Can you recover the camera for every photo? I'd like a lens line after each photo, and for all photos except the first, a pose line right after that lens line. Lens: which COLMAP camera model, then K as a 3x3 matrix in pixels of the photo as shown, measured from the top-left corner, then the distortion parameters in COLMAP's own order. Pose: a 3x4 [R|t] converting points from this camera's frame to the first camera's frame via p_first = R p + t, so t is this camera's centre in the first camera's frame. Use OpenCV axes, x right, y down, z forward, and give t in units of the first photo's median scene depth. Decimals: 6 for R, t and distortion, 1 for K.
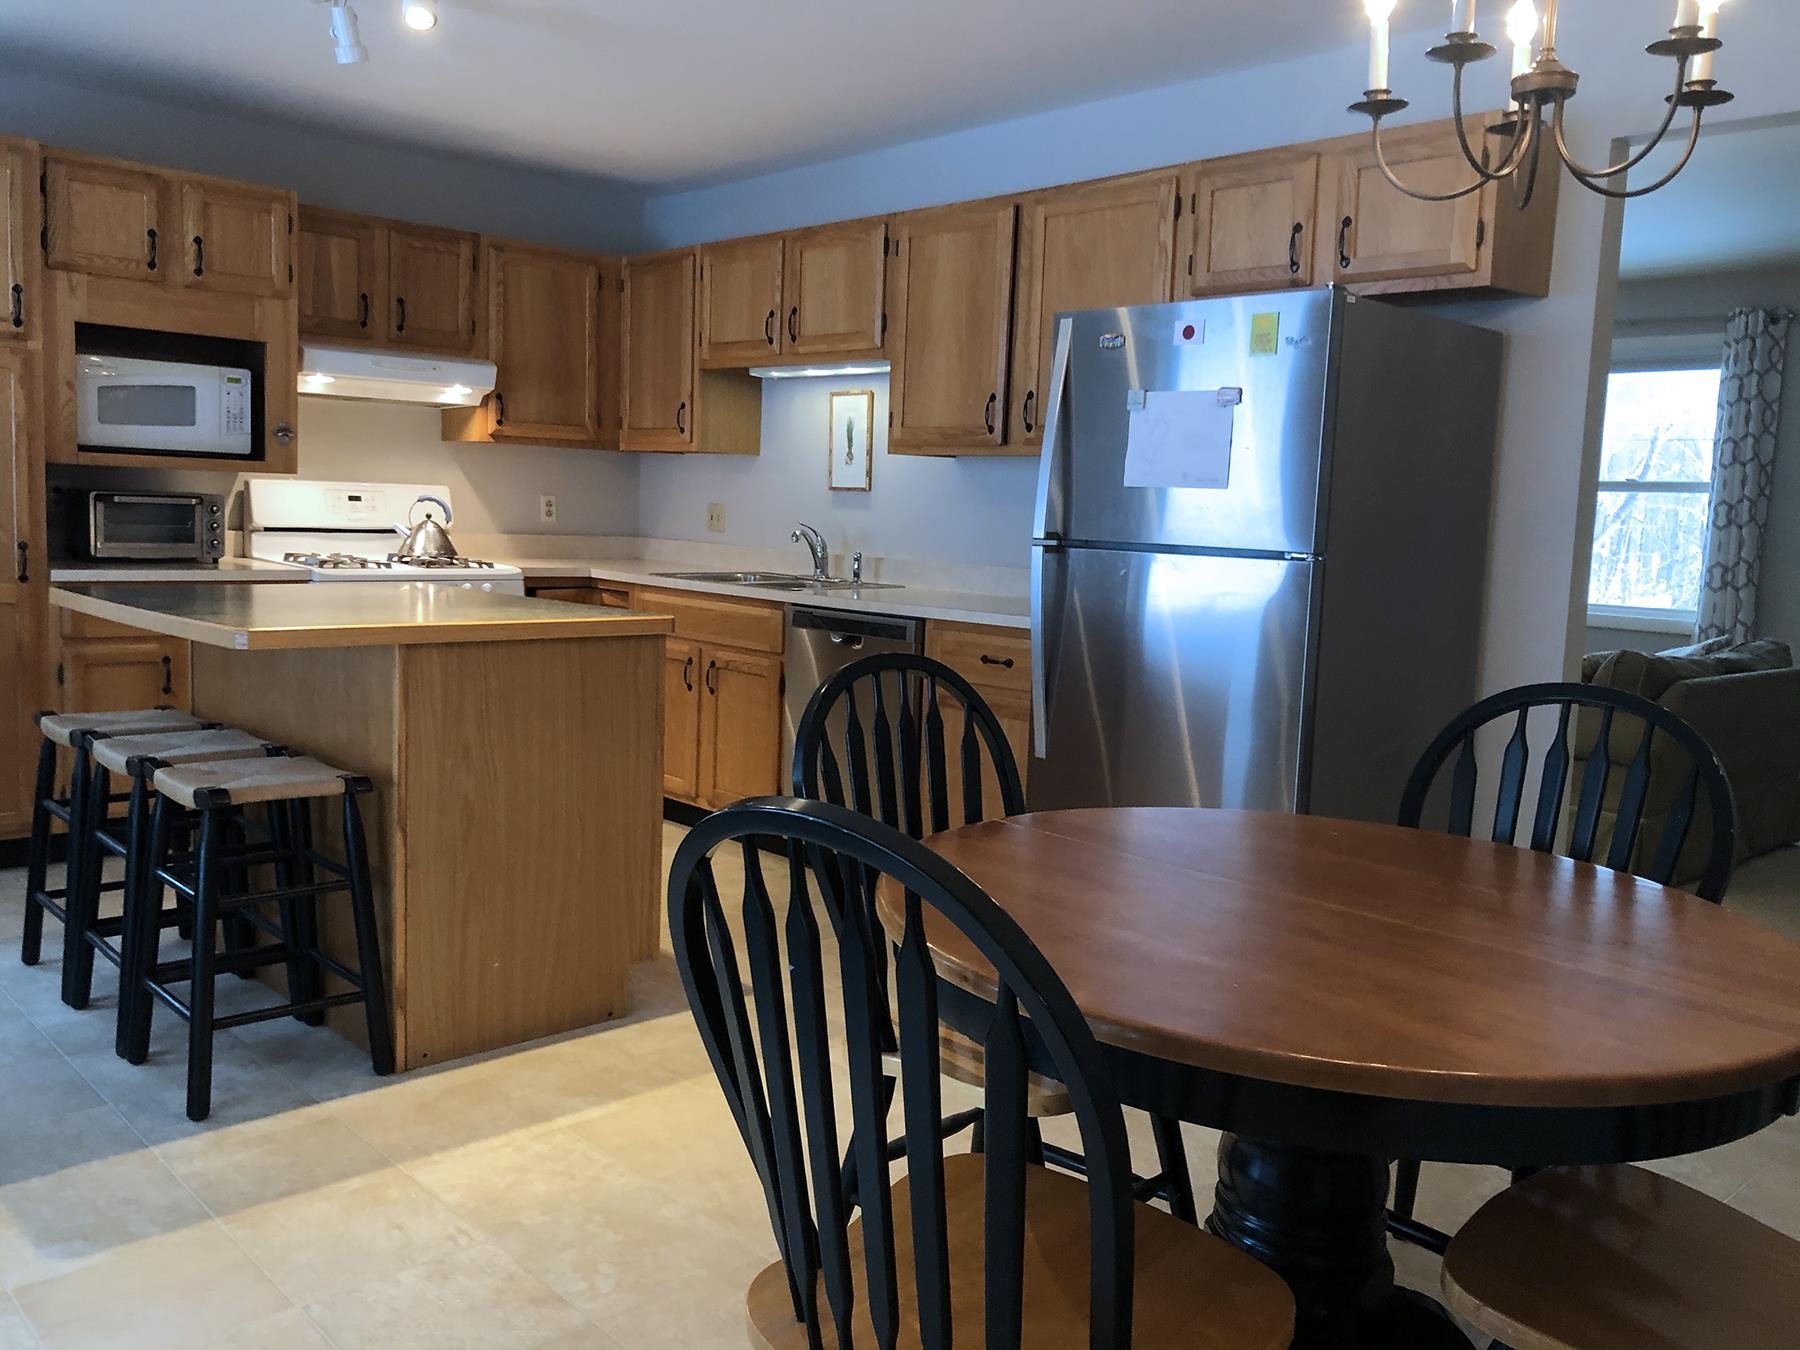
lens RADIAL K [[1488.0, 0, 900.0], [0, 1488.0, 678.1], [0, 0, 1]] dist [0.010142, 0.003781]
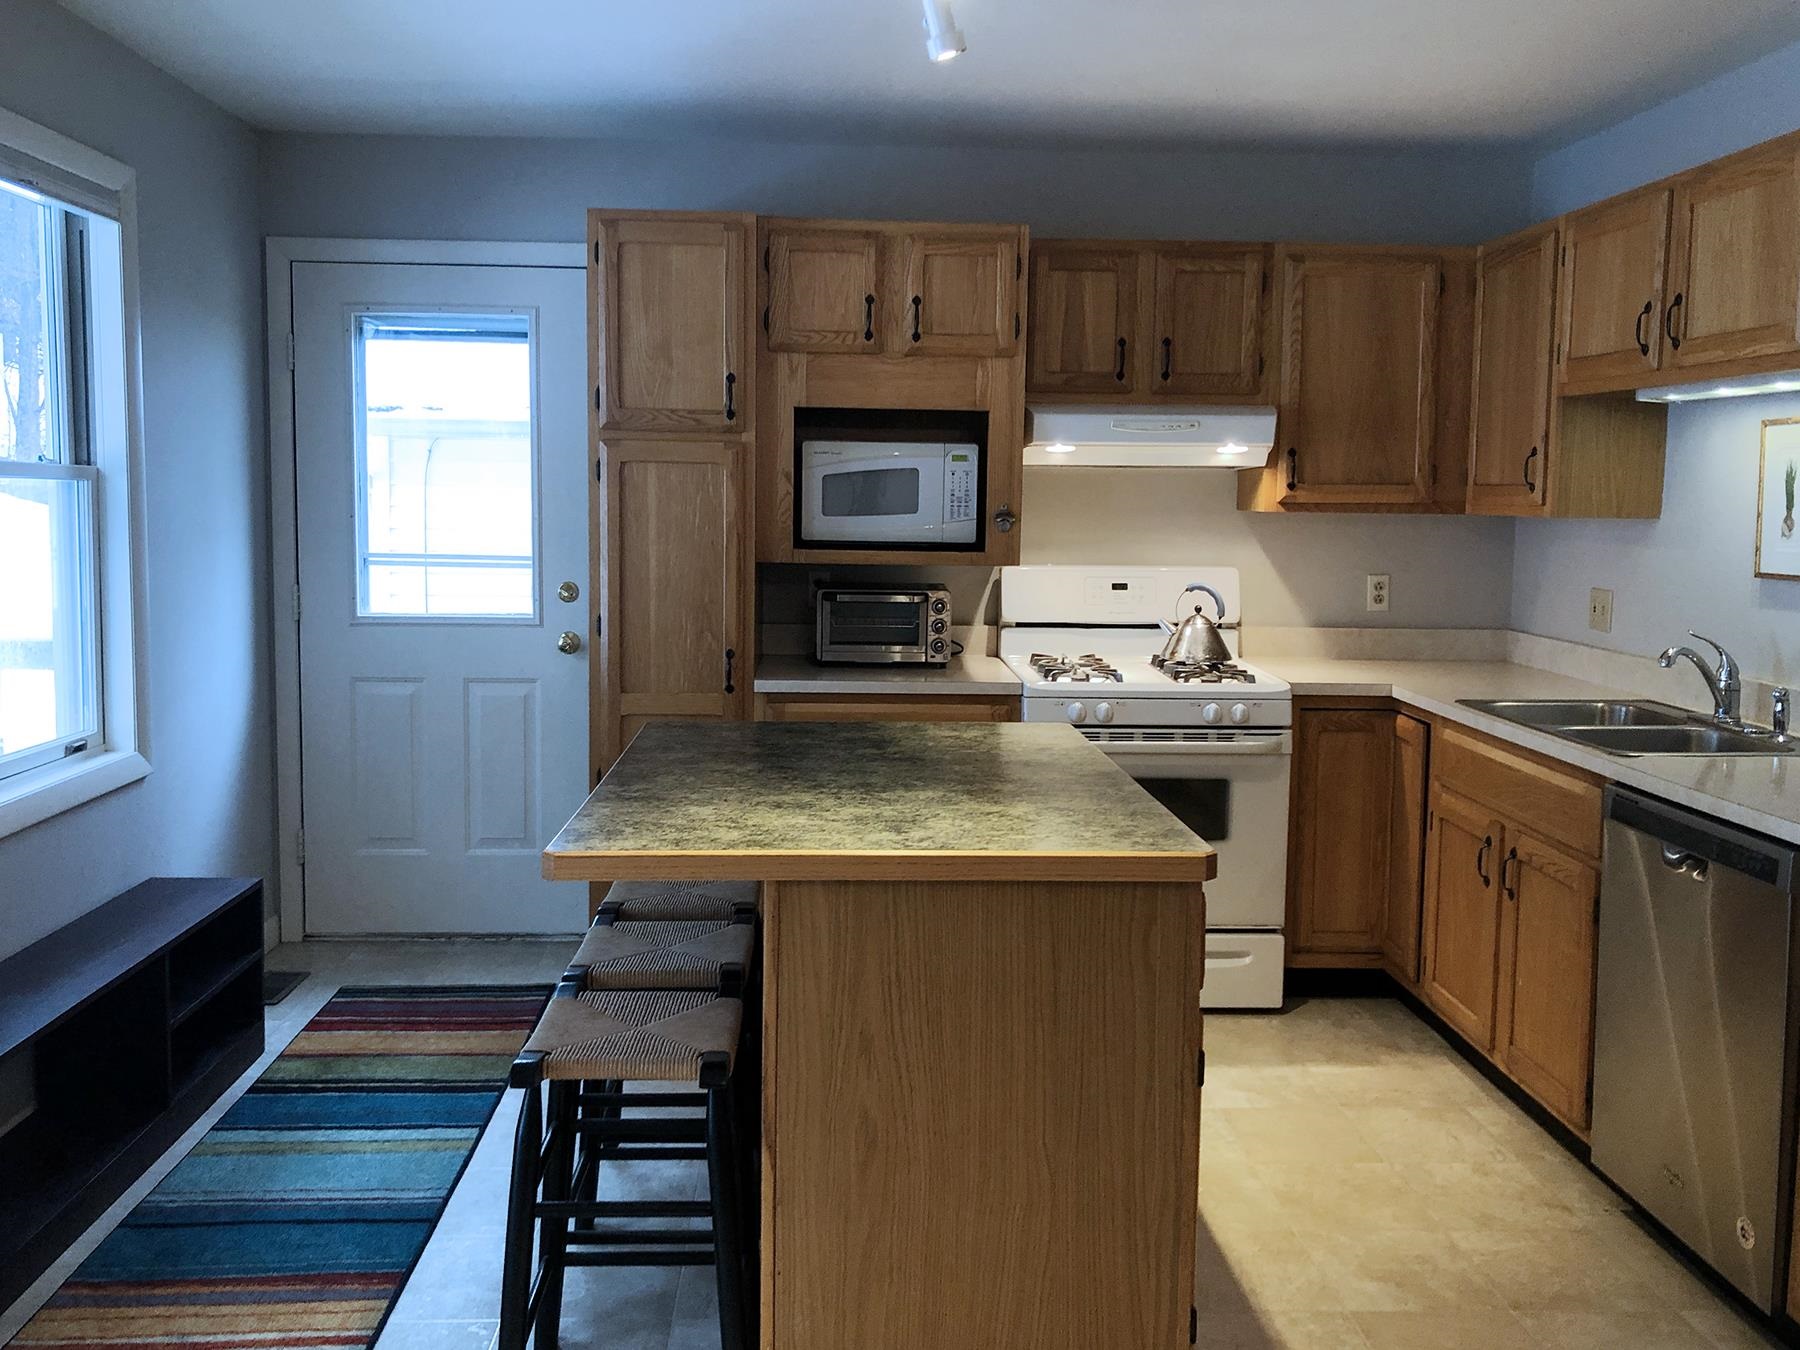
lens RADIAL K [[1588.5, 0, 893.9], [0, 1588.5, 661.6], [0, 0, 1]] dist [0.034038, -0.075686]
pose [[0.772268, 0.030322, -0.634573, 0.098453], [-0.048703, 0.998747, -0.011548, -0.066846], [0.633428, 0.039824, 0.772776, 0.263234]]
